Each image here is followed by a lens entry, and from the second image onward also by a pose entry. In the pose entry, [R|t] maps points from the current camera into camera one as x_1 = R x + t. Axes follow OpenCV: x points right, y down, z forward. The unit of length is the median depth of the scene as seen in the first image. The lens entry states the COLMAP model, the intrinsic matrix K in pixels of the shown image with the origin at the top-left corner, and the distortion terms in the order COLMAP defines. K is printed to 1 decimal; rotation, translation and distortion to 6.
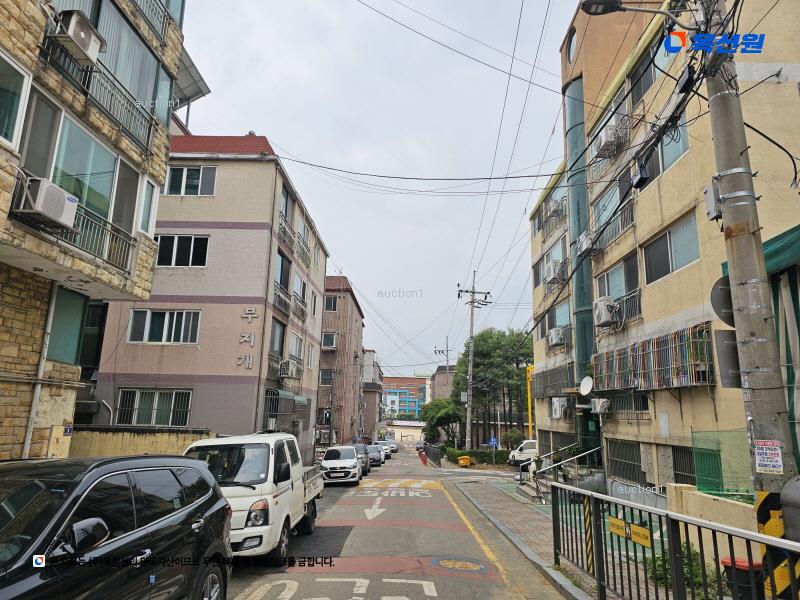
lens RADIAL K [[538.4, 0, 395.7], [0, 538.4, 294.2], [0, 0, 1]] dist [0.071525, -0.066046]
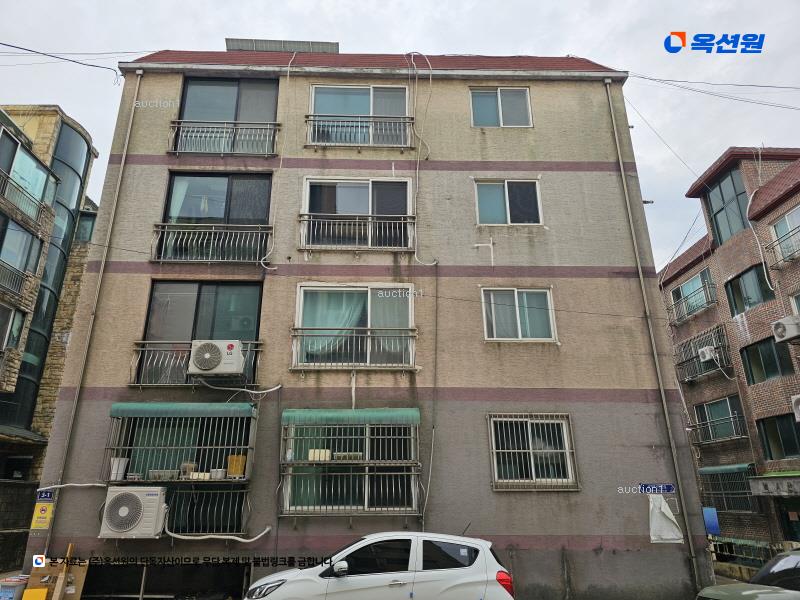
lens RADIAL K [[538.4, 0, 385.4], [0, 538.4, 292.0], [0, 0, 1]] dist [0.071525, -0.066046]
pose [[0.058507, -0.379130, -0.923492, 0.331557], [0.217918, 0.907617, -0.358807, 0.326202], [0.974212, -0.180253, 0.135721, 1.197016]]
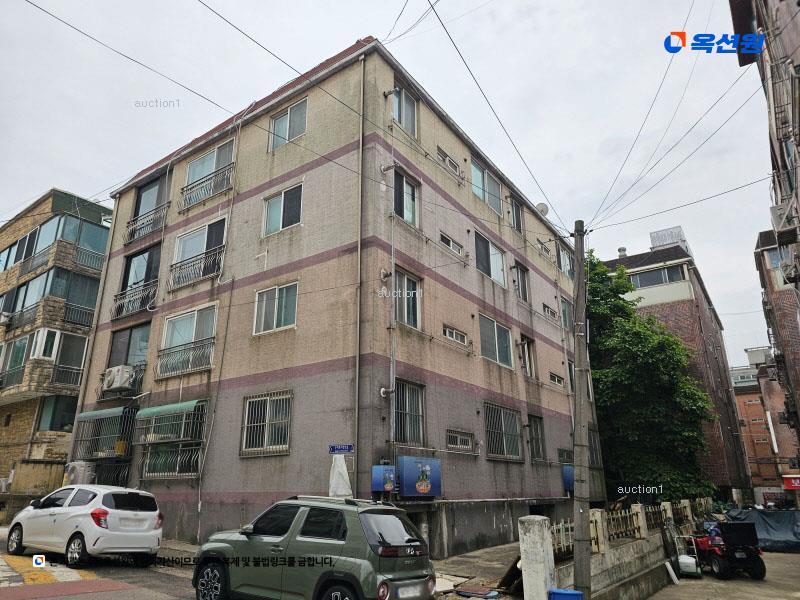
lens RADIAL K [[538.4, 0, 385.6], [0, 538.4, 301.3], [0, 0, 1]] dist [0.071525, -0.066046]
pose [[-0.564461, -0.296796, -0.770257, 0.235850], [0.162293, 0.875009, -0.456092, 0.497377], [0.809348, -0.382453, -0.445741, 1.844518]]
